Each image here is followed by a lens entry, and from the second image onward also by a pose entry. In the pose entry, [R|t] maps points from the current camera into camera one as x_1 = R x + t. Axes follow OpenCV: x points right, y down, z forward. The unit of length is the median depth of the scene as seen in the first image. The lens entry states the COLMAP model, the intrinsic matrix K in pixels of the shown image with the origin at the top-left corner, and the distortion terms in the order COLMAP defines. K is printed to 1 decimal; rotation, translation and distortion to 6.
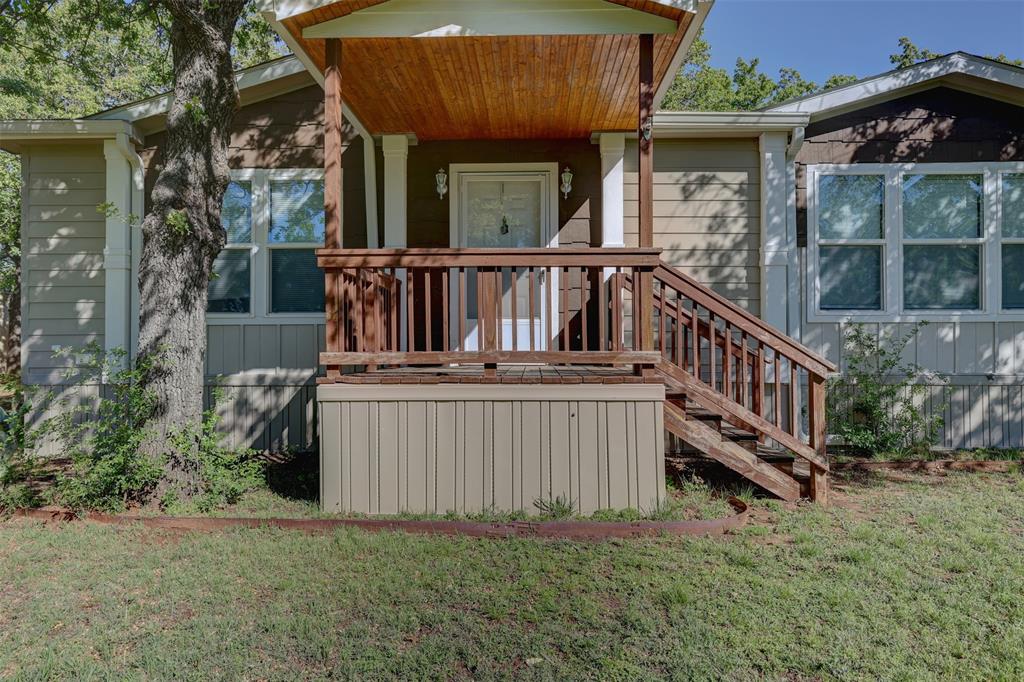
lens RADIAL K [[654.1, 0, 510.4], [0, 654.1, 343.7], [0, 0, 1]] dist [-0.007931, 0.004202]
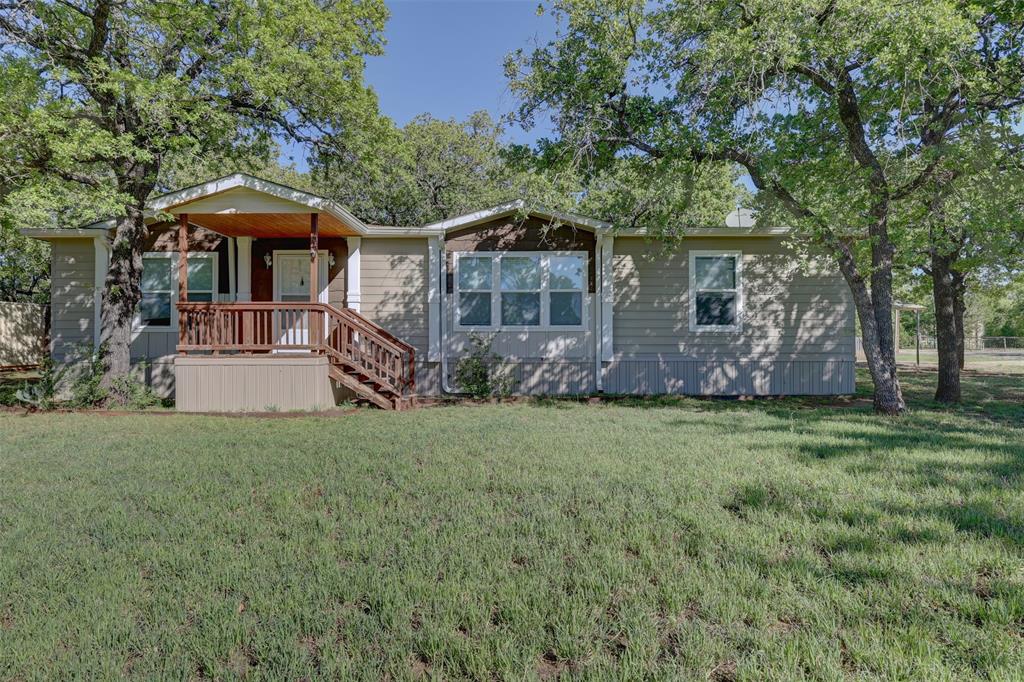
lens RADIAL K [[587.2, 0, 513.9], [0, 587.2, 342.0], [0, 0, 1]] dist [0.000240, -0.002019]
pose [[0.999812, 0.001981, 0.019286, 0.602277], [-0.001925, 0.999994, -0.002911, 0.004958], [-0.019291, 0.002874, 0.999810, -0.782121]]
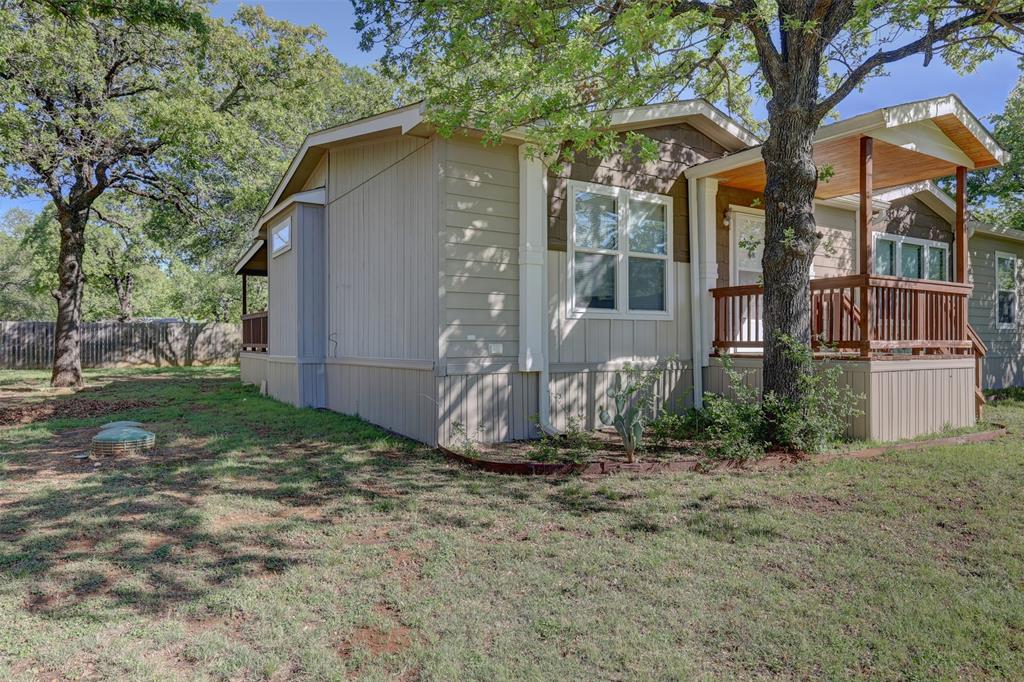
lens RADIAL K [[654.1, 0, 512.0], [0, 654.1, 337.5], [0, 0, 1]] dist [-0.007931, 0.004202]
pose [[0.829817, 0.006489, 0.557998, -1.233029], [-0.000922, 0.999947, -0.010257, 0.015423], [-0.558035, 0.007996, 0.829779, 0.130628]]
